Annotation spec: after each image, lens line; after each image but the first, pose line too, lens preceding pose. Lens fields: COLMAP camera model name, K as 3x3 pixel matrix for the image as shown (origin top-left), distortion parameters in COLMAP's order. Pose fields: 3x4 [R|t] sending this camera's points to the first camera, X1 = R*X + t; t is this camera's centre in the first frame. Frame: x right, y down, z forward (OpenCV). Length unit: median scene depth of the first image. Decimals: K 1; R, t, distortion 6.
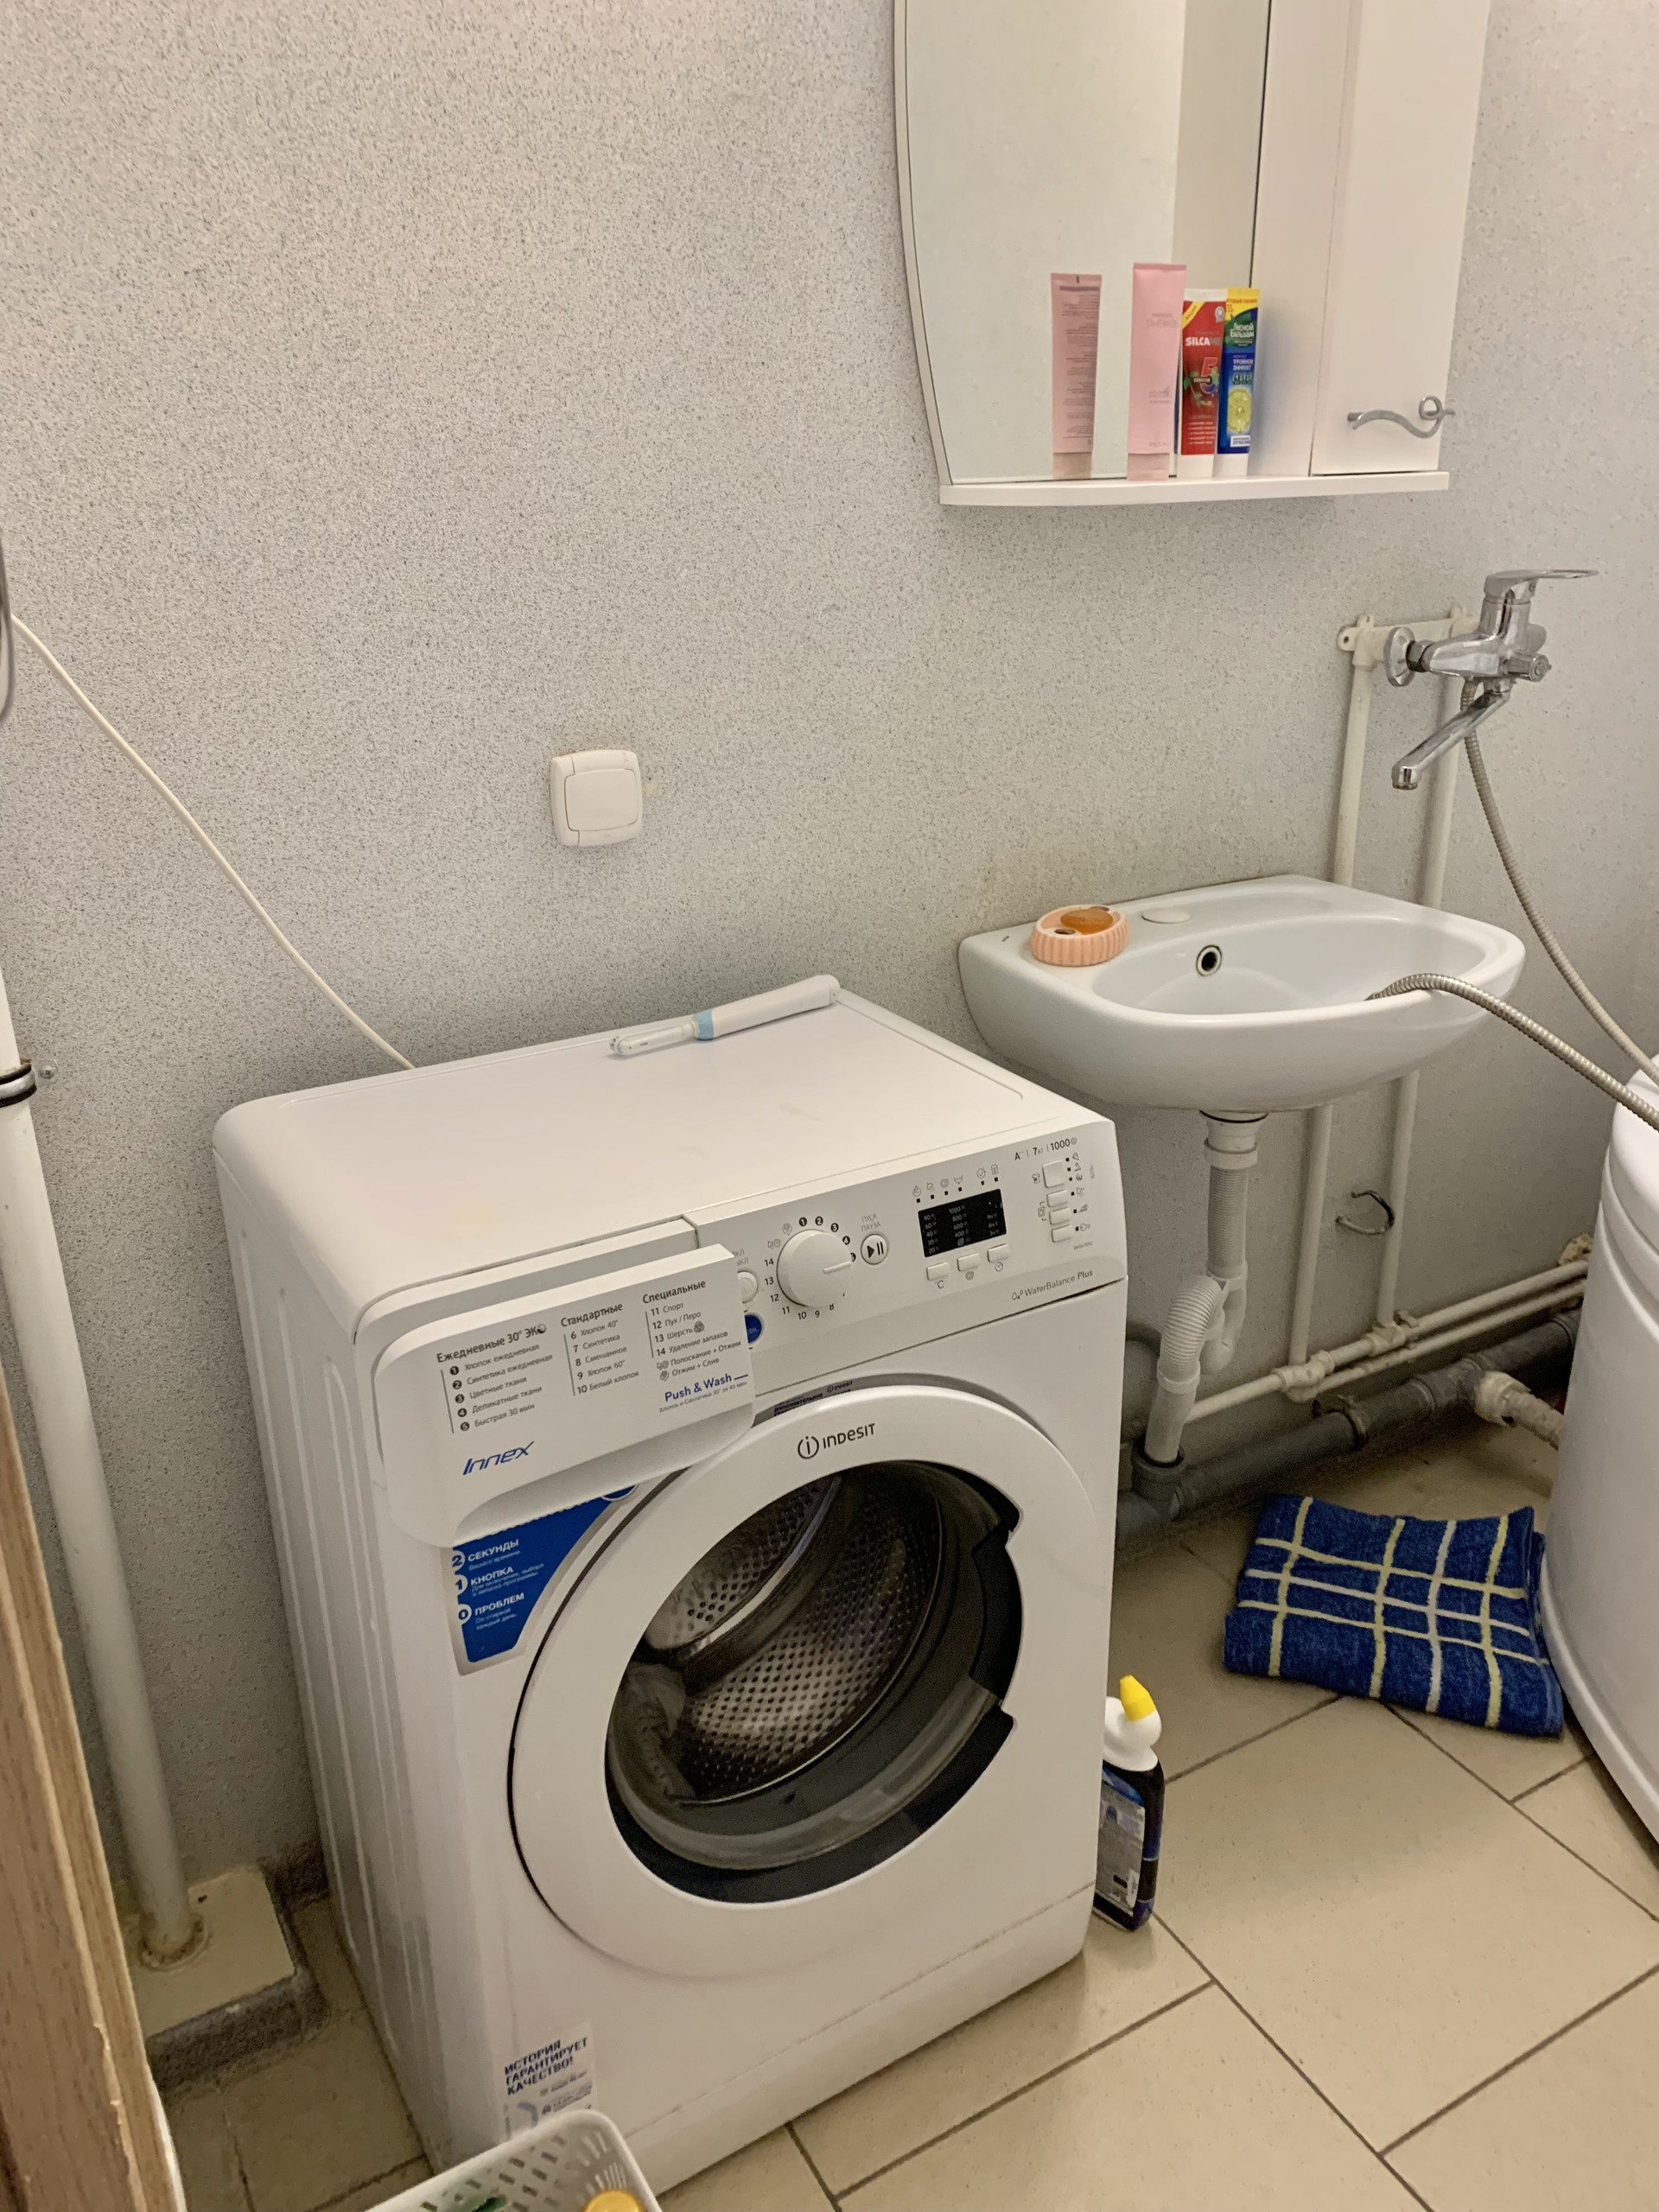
lens RADIAL K [[1713.4, 0, 834.2], [0, 1713.4, 1080.6], [0, 0, 1]] dist [0.021239, -0.005649]
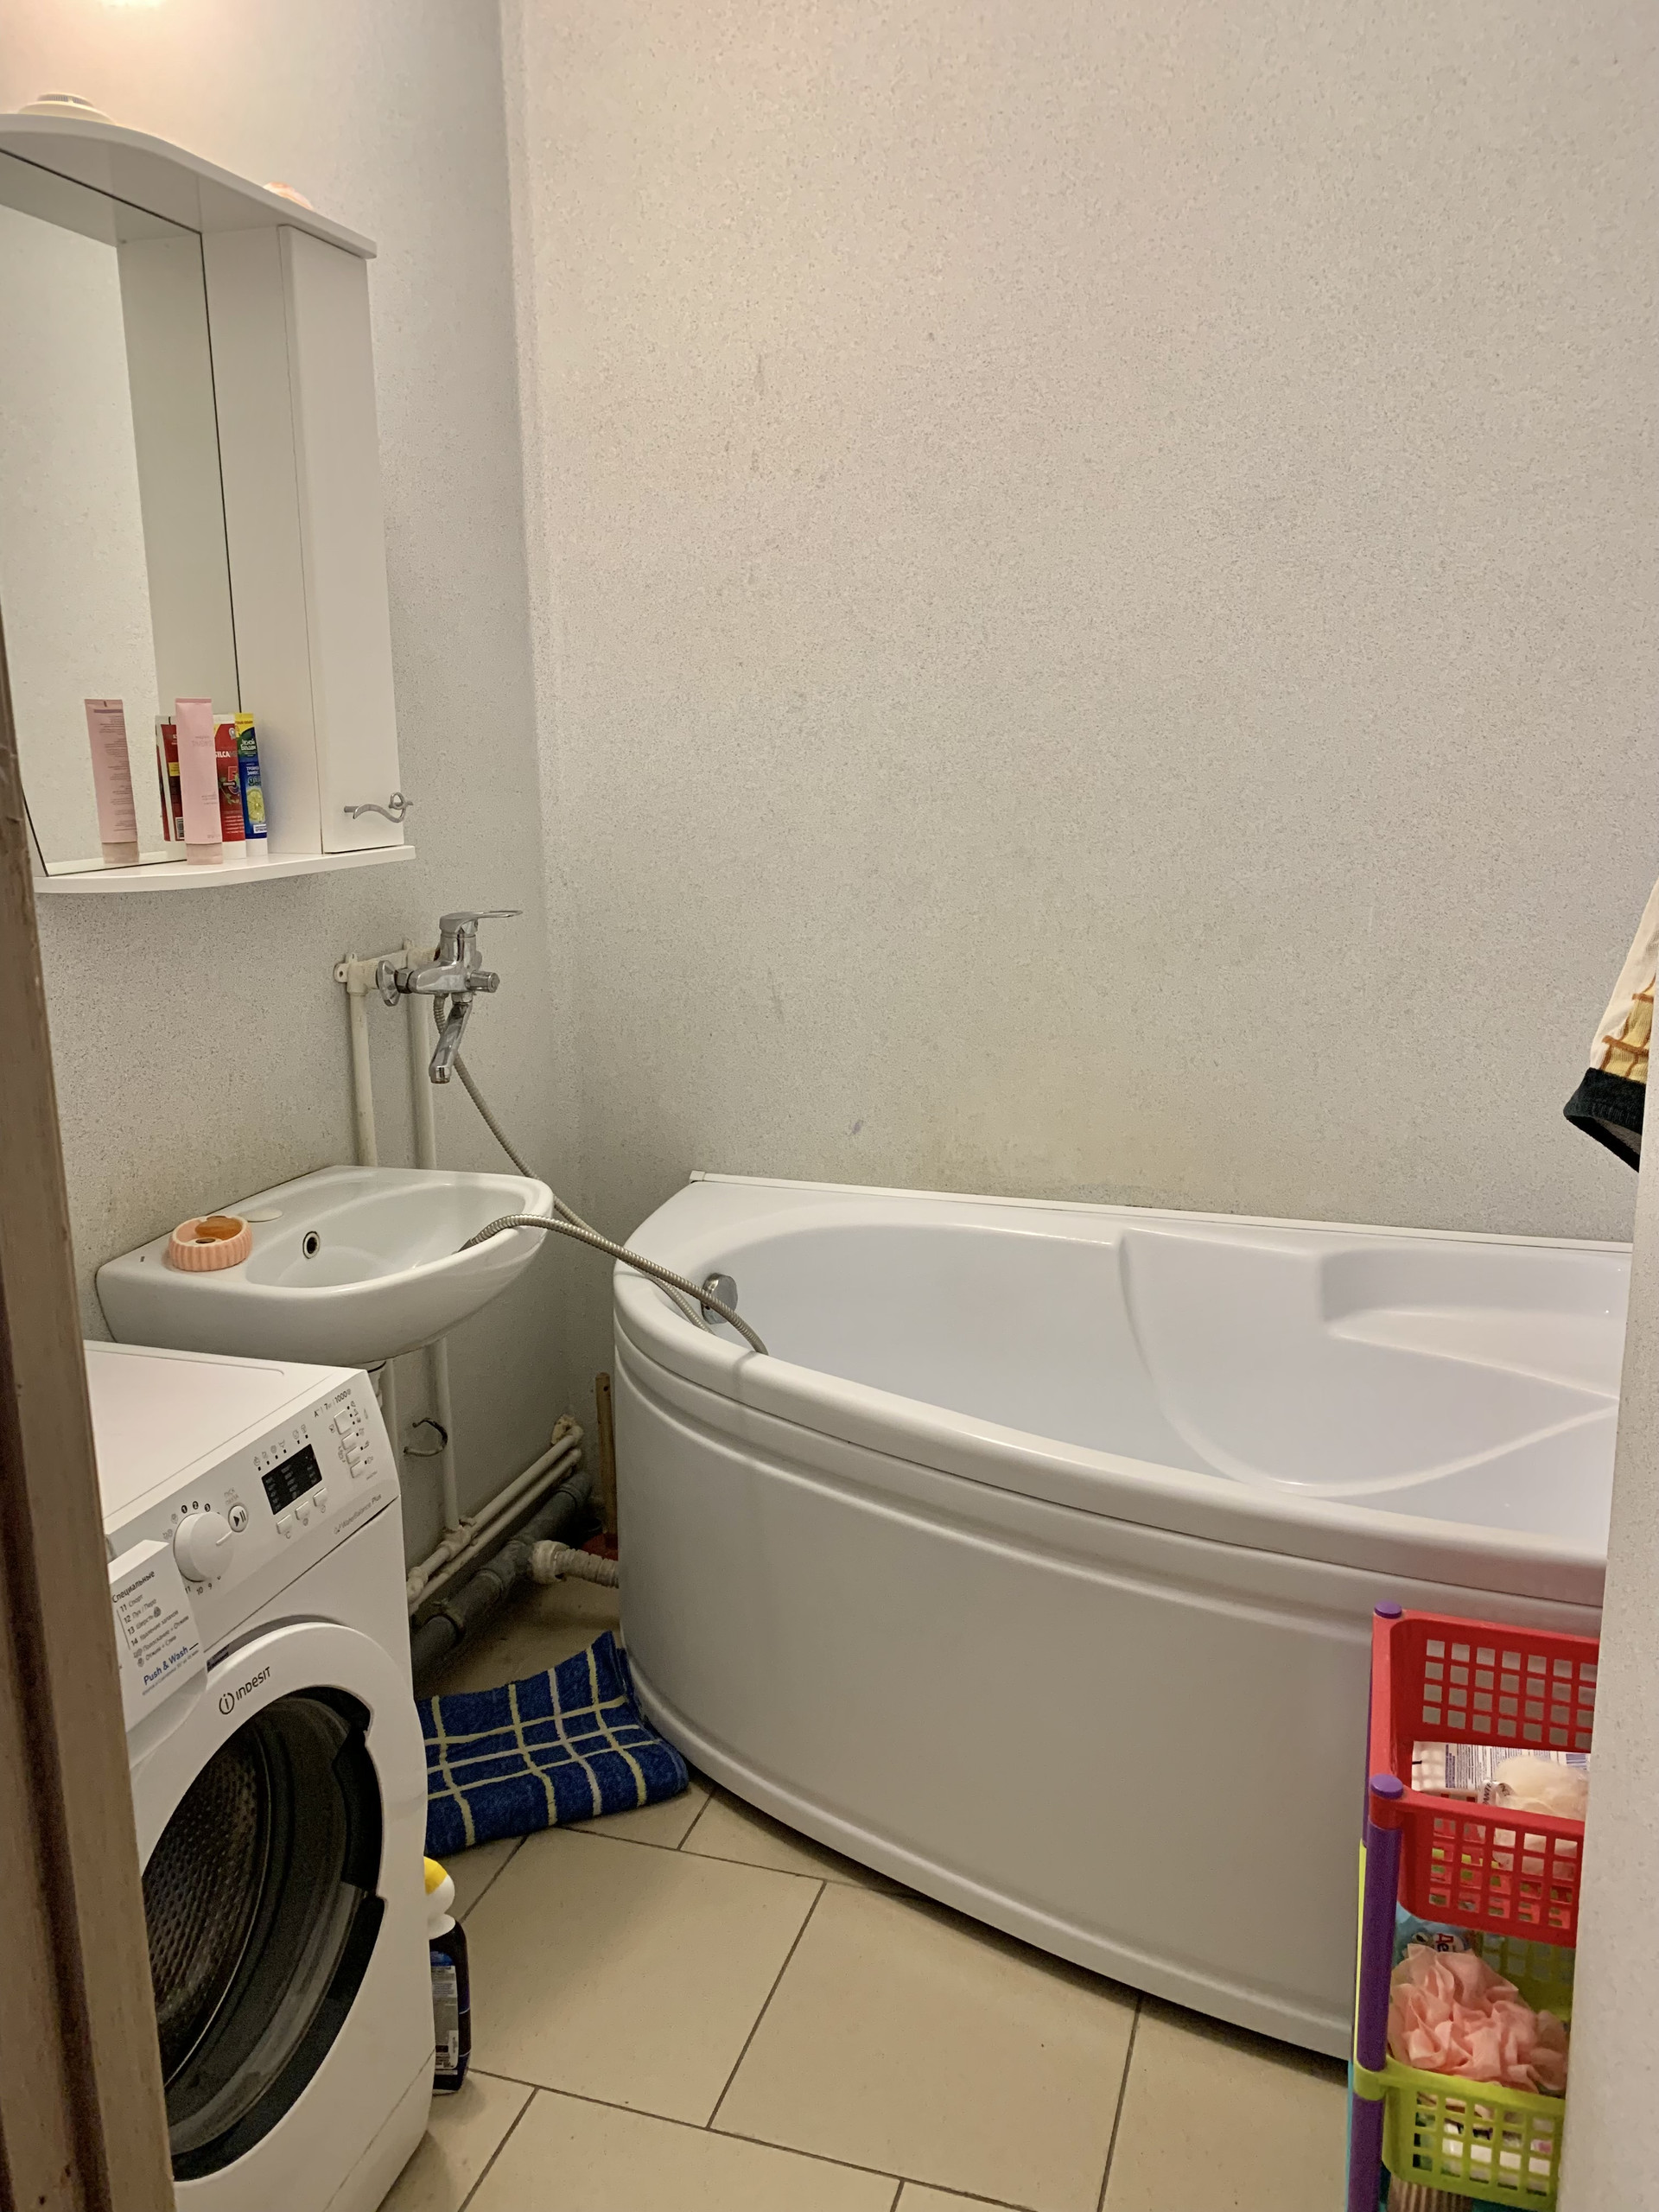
lens RADIAL K [[1713.4, 0, 834.2], [0, 1713.4, 1080.6], [0, 0, 1]] dist [0.021239, -0.005649]
pose [[0.741107, -0.129331, 0.658813, -0.272331], [0.238565, 0.967961, -0.078346, -0.001105], [-0.627573, 0.215232, 0.748216, -0.132532]]
